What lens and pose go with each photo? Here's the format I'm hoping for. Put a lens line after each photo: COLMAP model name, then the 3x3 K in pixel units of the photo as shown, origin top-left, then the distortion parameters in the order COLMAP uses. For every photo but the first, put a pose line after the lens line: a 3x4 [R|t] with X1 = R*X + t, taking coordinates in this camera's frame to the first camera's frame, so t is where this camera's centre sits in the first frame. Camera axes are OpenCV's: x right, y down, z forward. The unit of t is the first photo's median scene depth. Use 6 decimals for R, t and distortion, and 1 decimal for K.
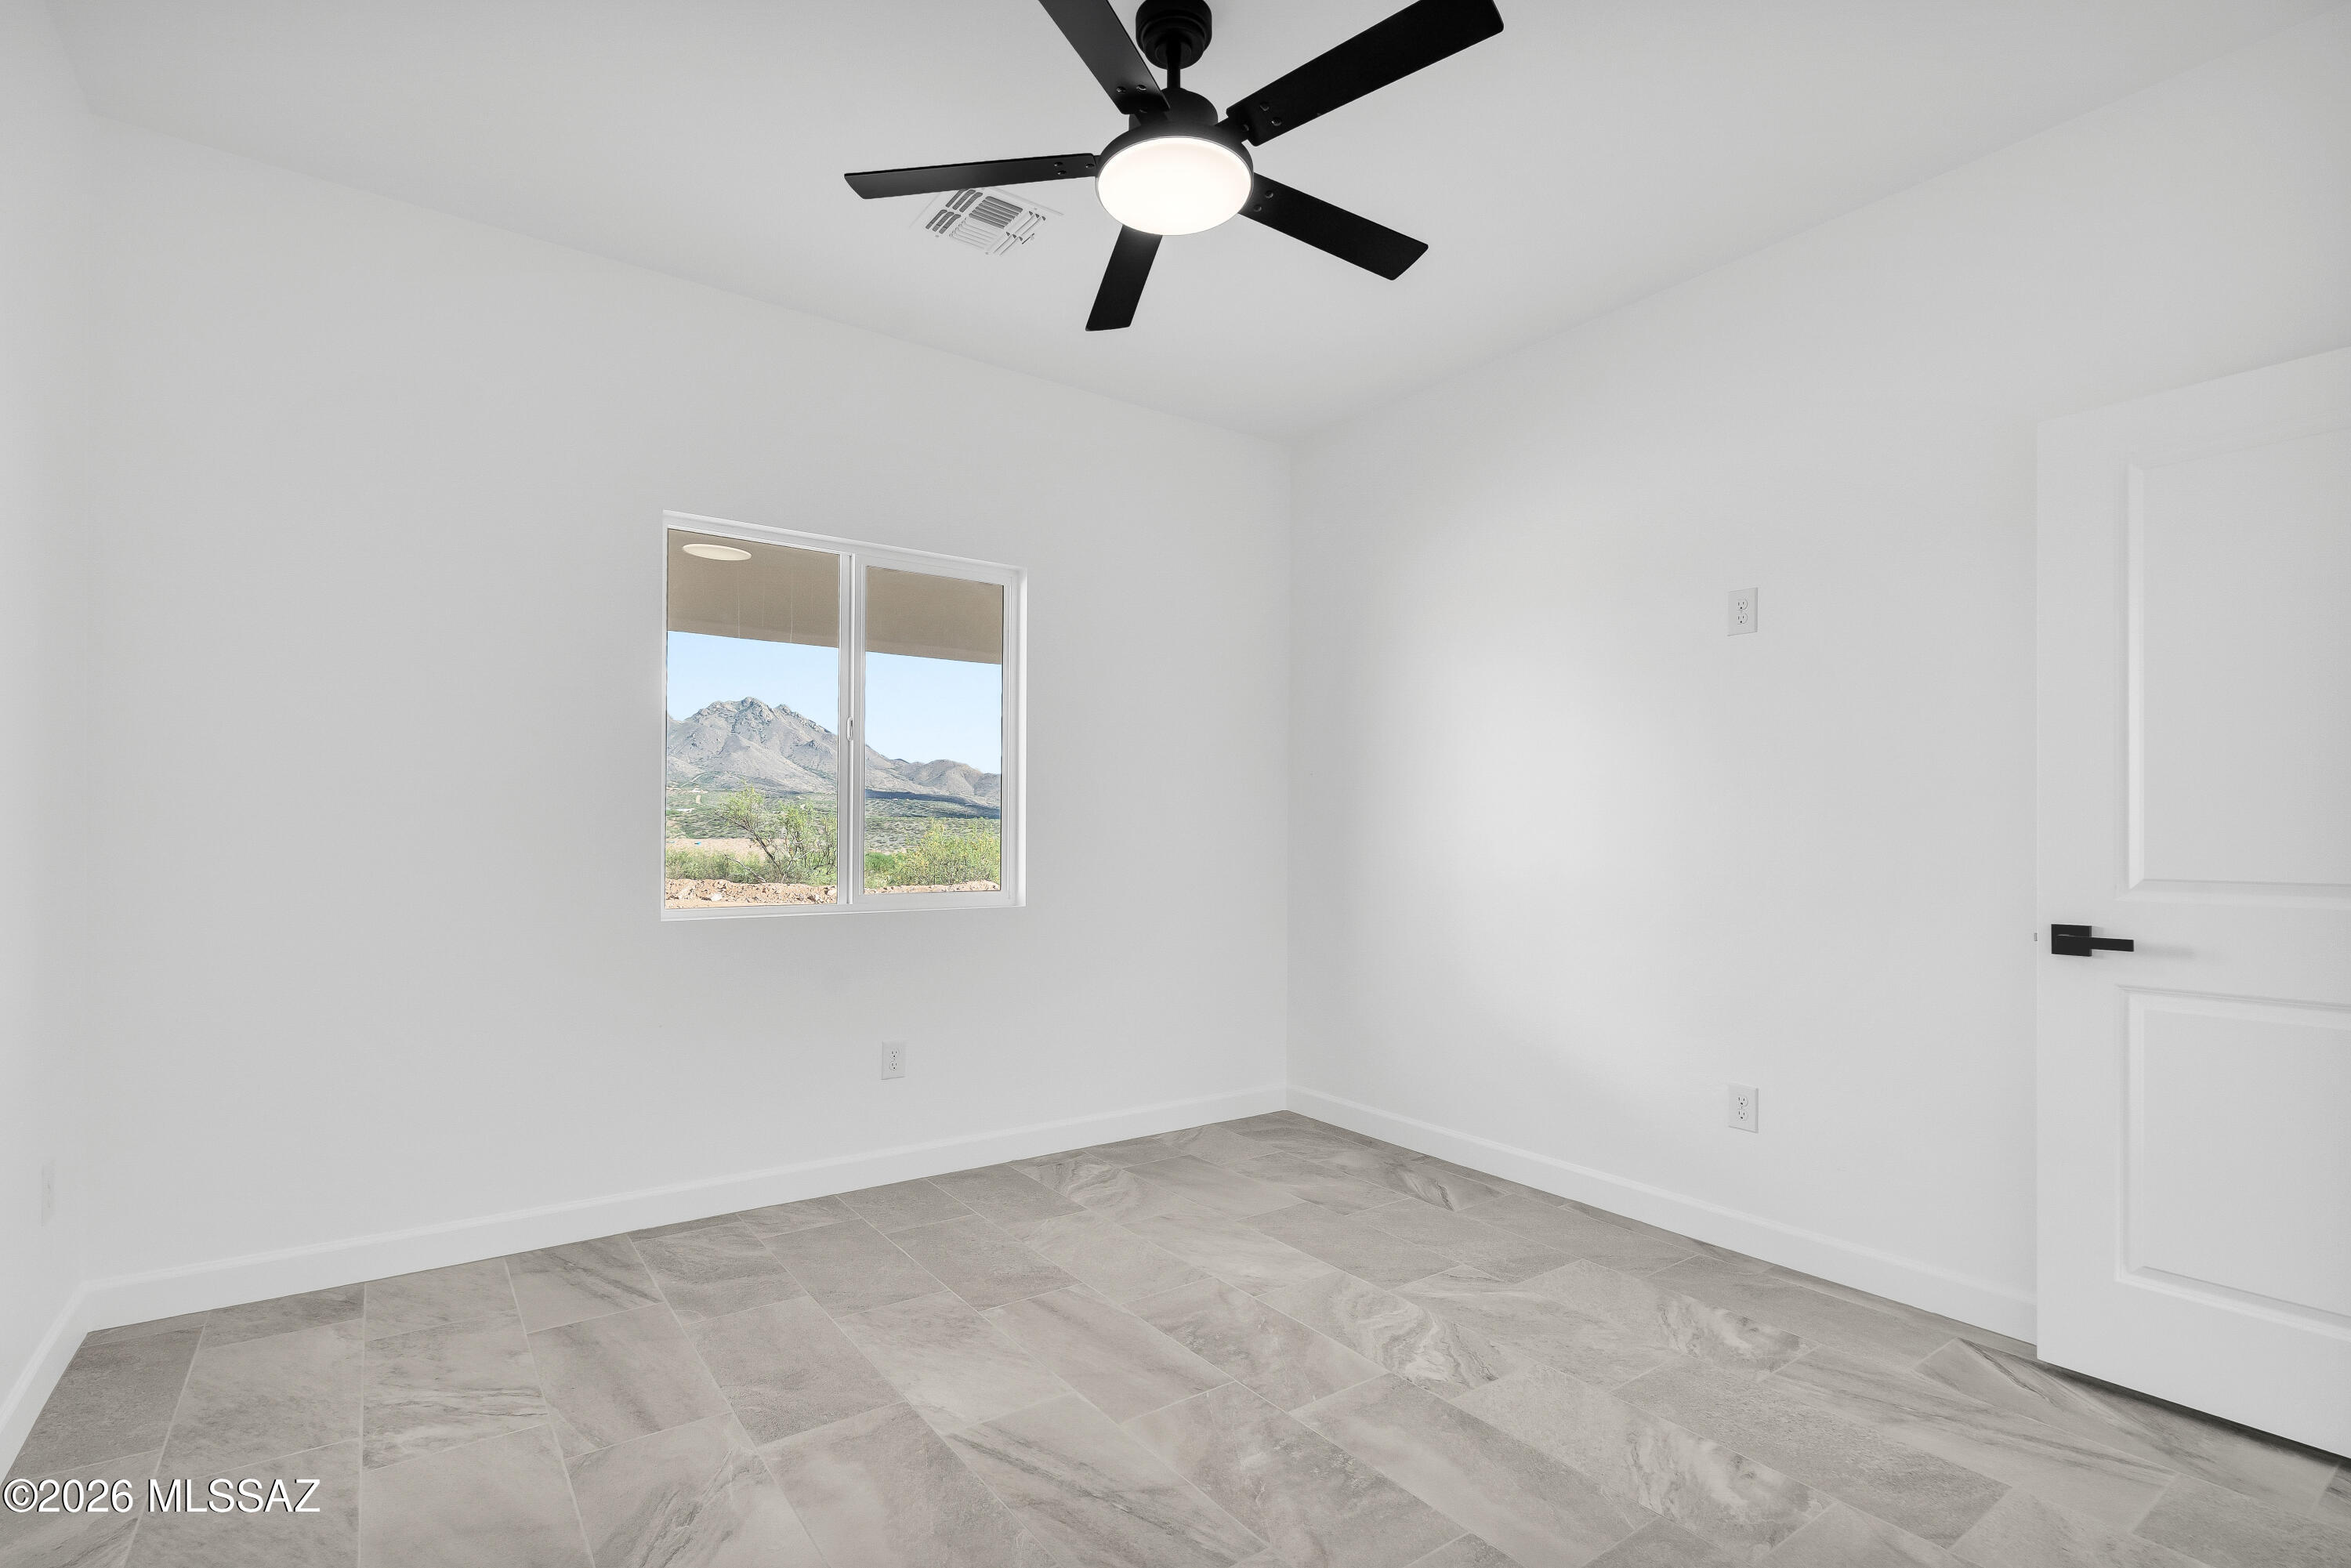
lens RADIAL K [[1087.2, 0, 1159.6], [0, 1087.2, 788.9], [0, 0, 1]] dist [0.000185, 0.000522]
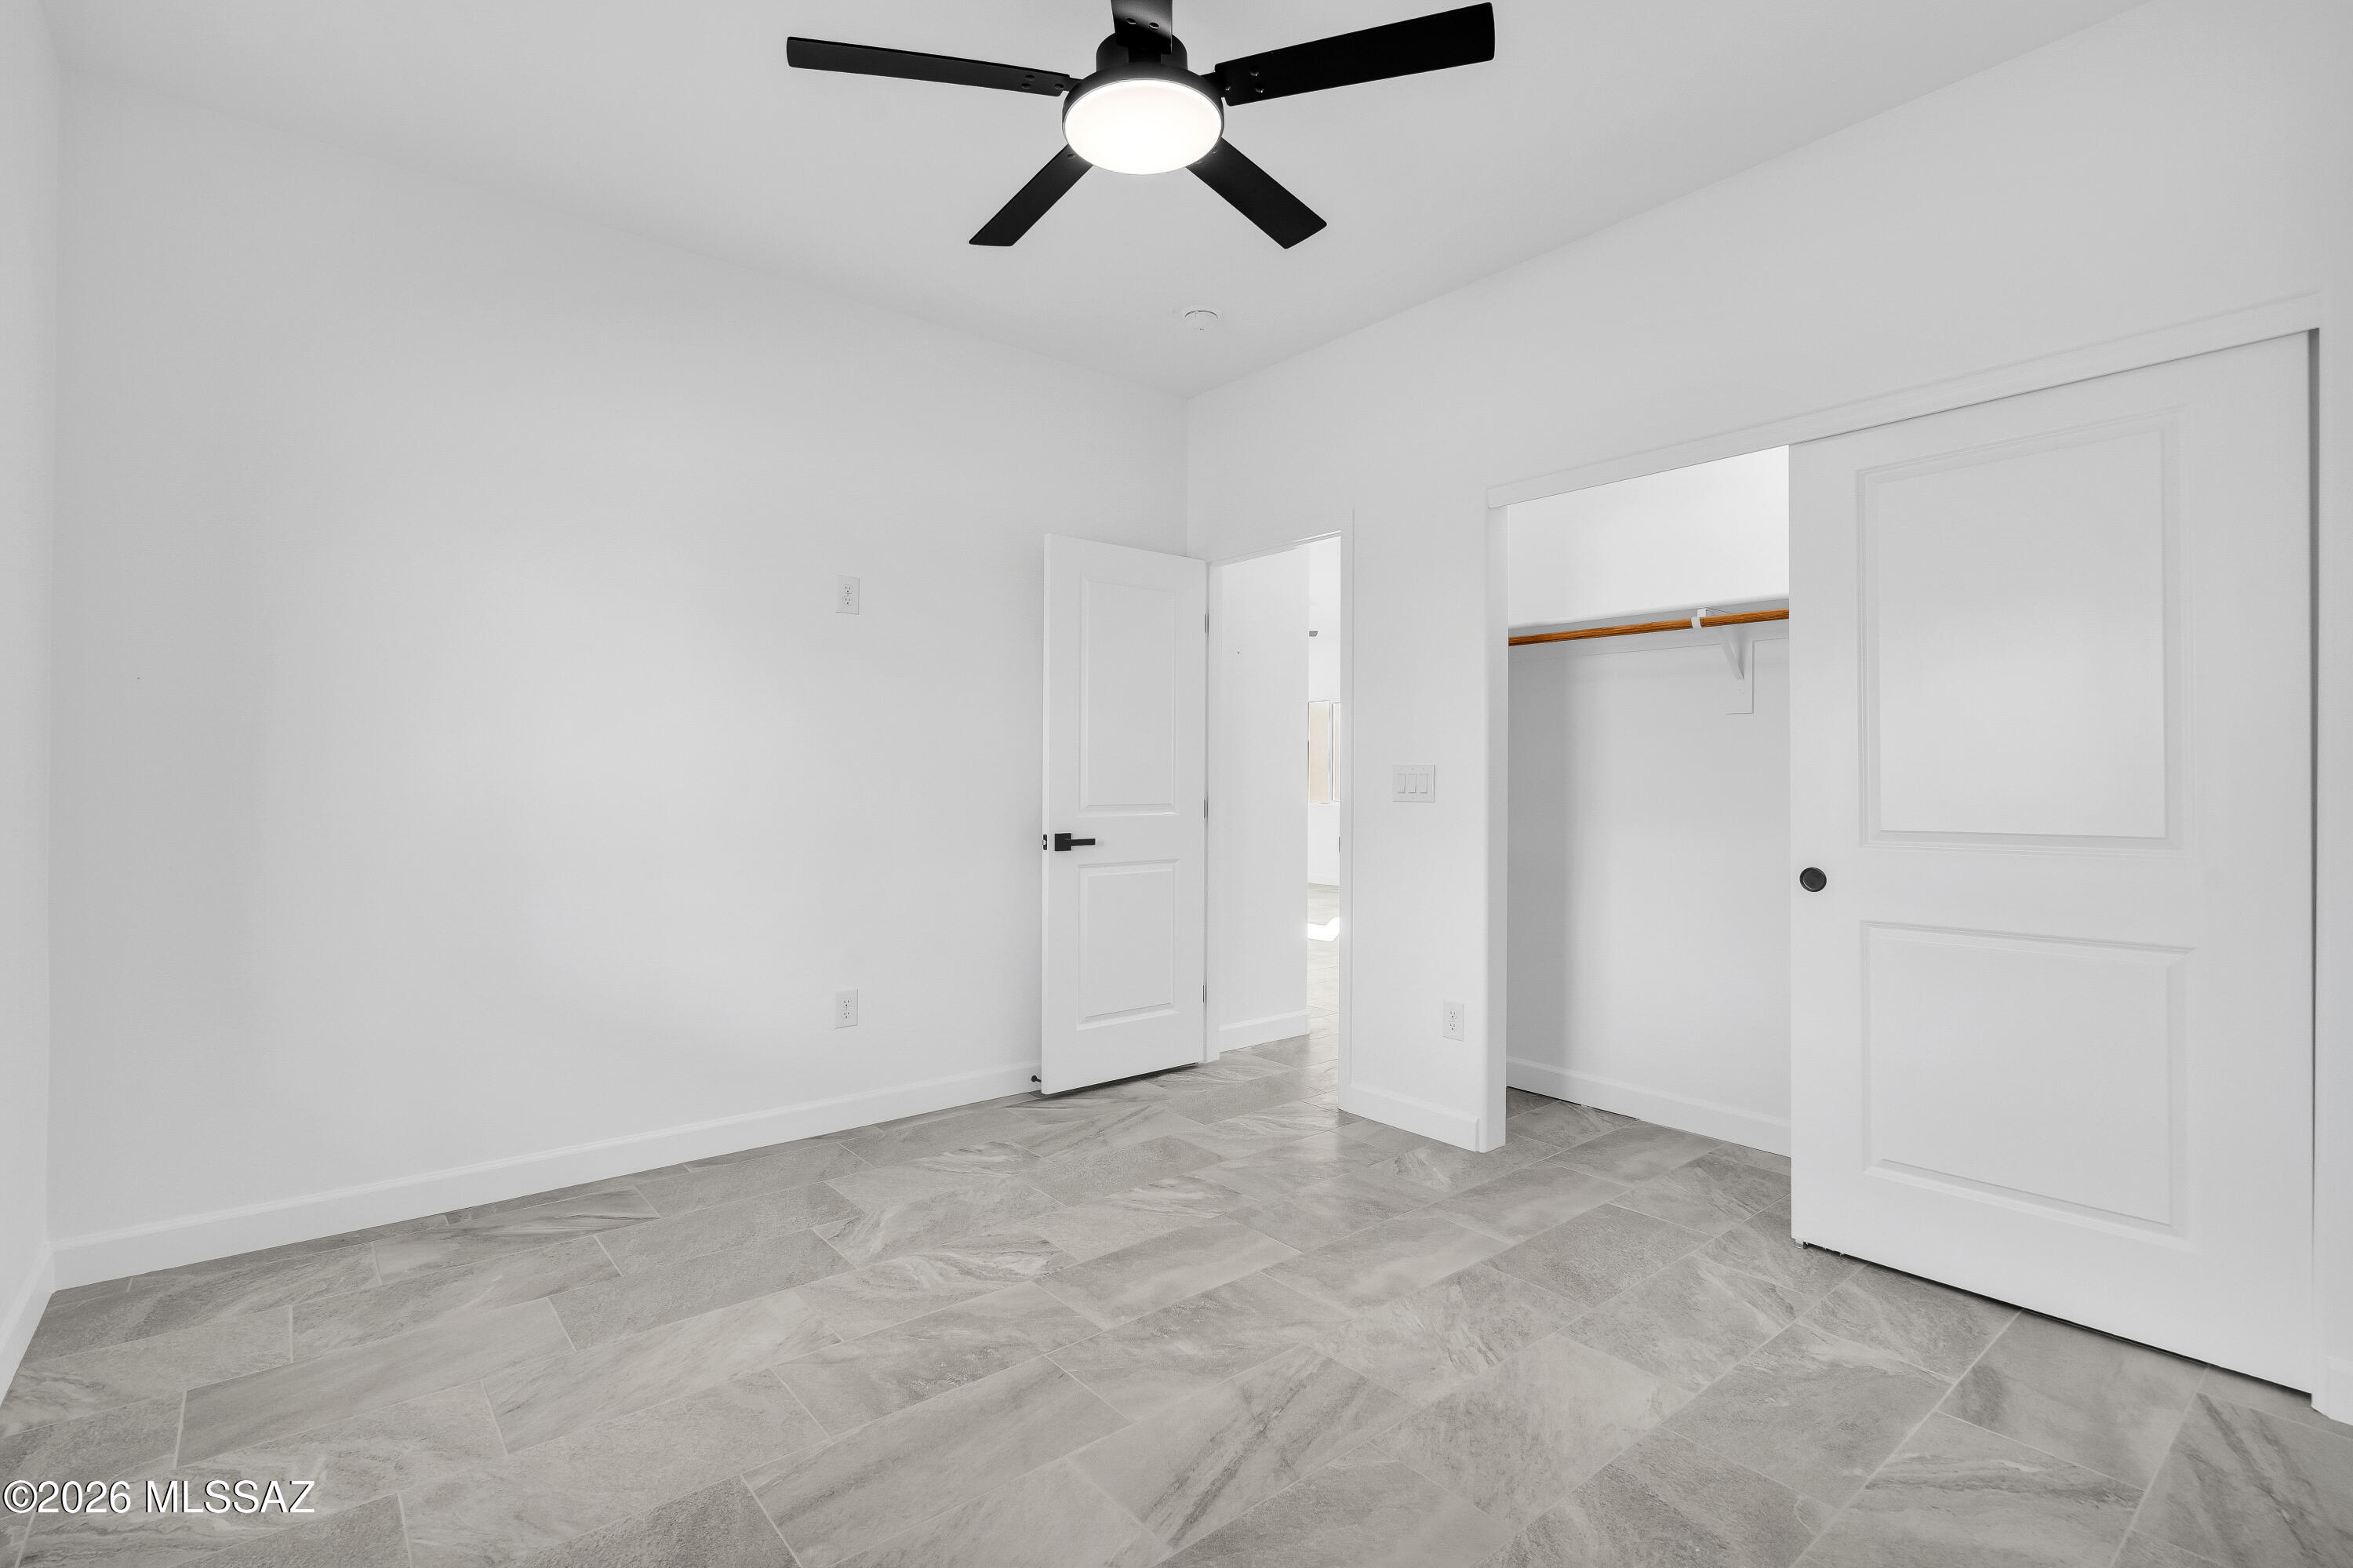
lens RADIAL K [[1069.8, 0, 1173.0], [0, 1069.8, 786.8], [0, 0, 1]] dist [-0.001215, 0.000247]
pose [[-0.057779, -0.011661, 0.998261, -0.774537], [-0.044738, 0.998957, 0.009079, 0.027246], [-0.997326, -0.044136, -0.058240, 0.856972]]
